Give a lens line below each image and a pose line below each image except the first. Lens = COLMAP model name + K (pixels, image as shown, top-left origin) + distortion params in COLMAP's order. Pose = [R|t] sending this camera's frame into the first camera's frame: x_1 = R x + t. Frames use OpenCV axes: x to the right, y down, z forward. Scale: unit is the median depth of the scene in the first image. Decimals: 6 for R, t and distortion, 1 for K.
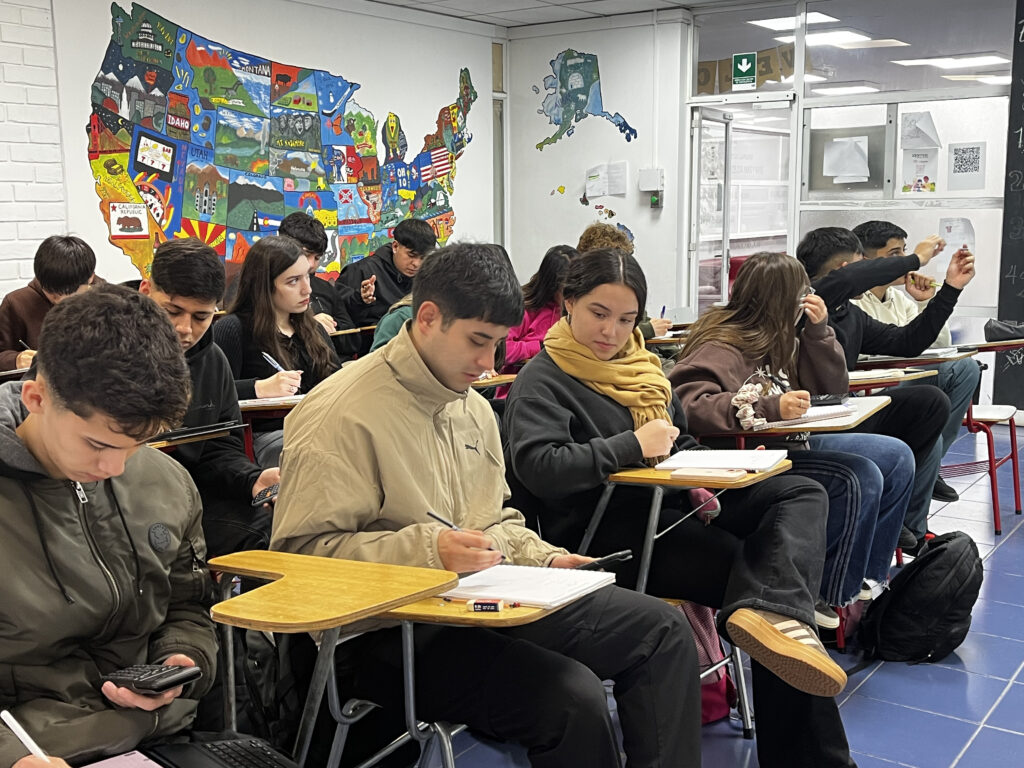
lens RADIAL K [[1183.5, 0, 517.0], [0, 1183.5, 391.7], [0, 0, 1]] dist [0.007380, 0.000000]
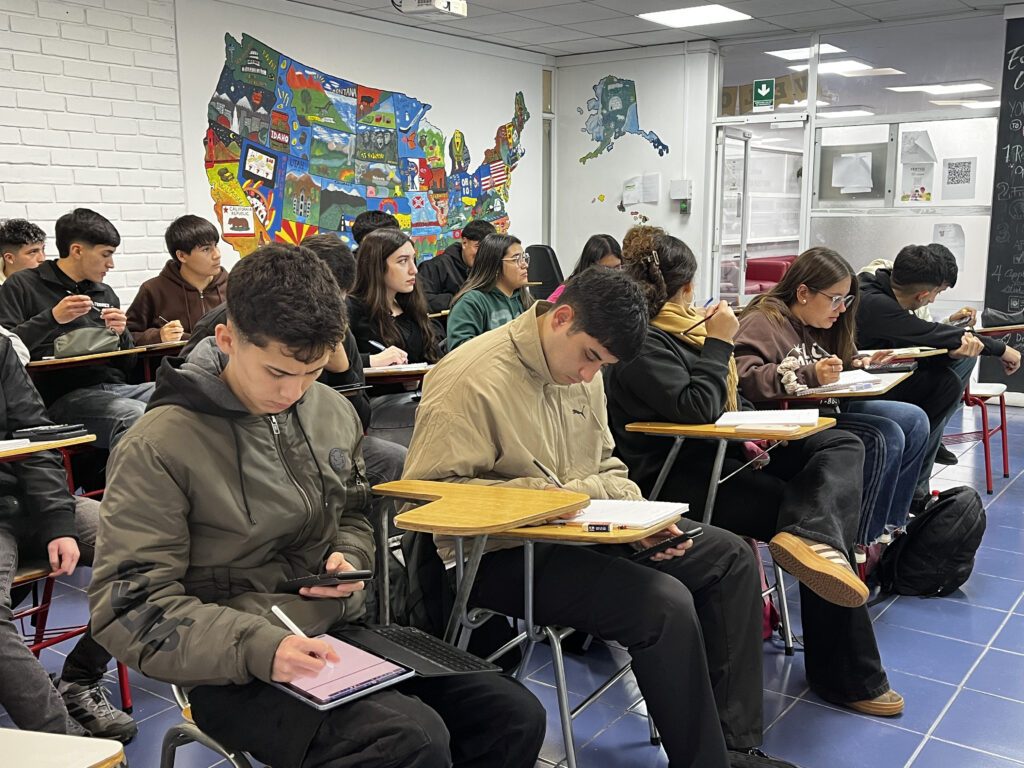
lens RADIAL K [[1031.1, 0, 528.5], [0, 1031.1, 394.8], [0, 0, 1]] dist [-0.000967, 0.000000]
pose [[0.999782, 0.008190, -0.019204, -0.018257], [-0.007880, 0.999838, 0.016185, 0.007111], [0.019334, -0.016030, 0.999685, -0.010977]]
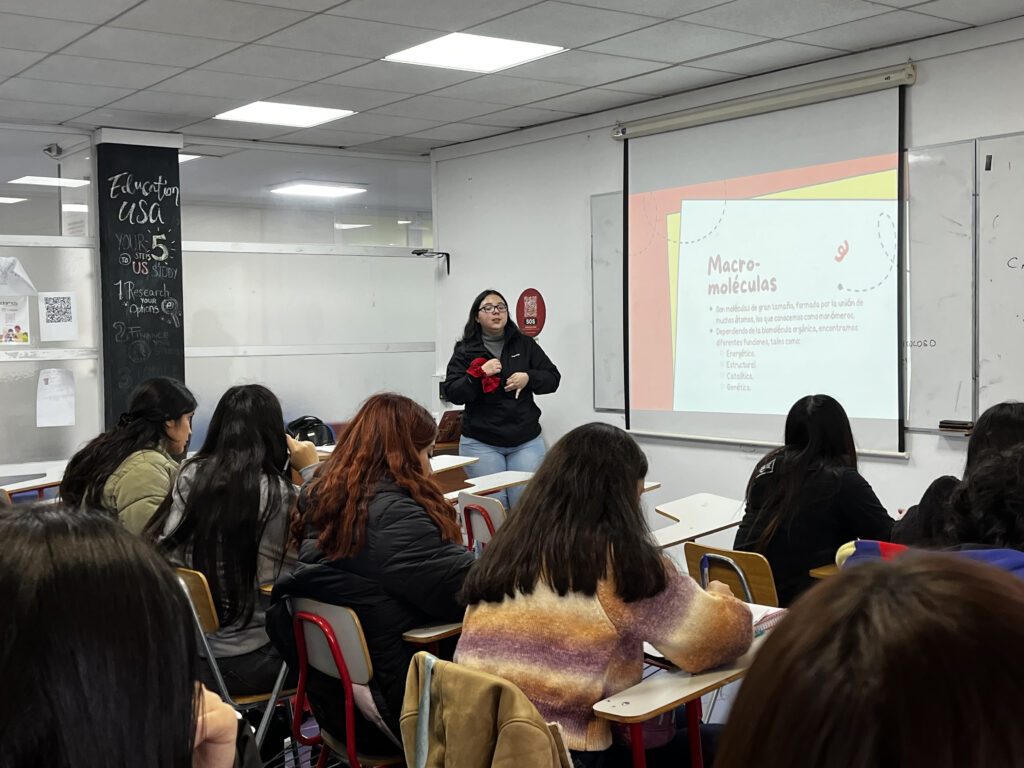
lens RADIAL K [[1363.9, 0, 516.2], [0, 1363.9, 386.3], [0, 0, 1]] dist [0.070959, 0.000000]
pose [[0.334043, -0.032505, 0.941997, -0.613110], [0.153953, 0.987865, -0.020506, -0.060309], [-0.929900, 0.151874, 0.334994, 0.324093]]
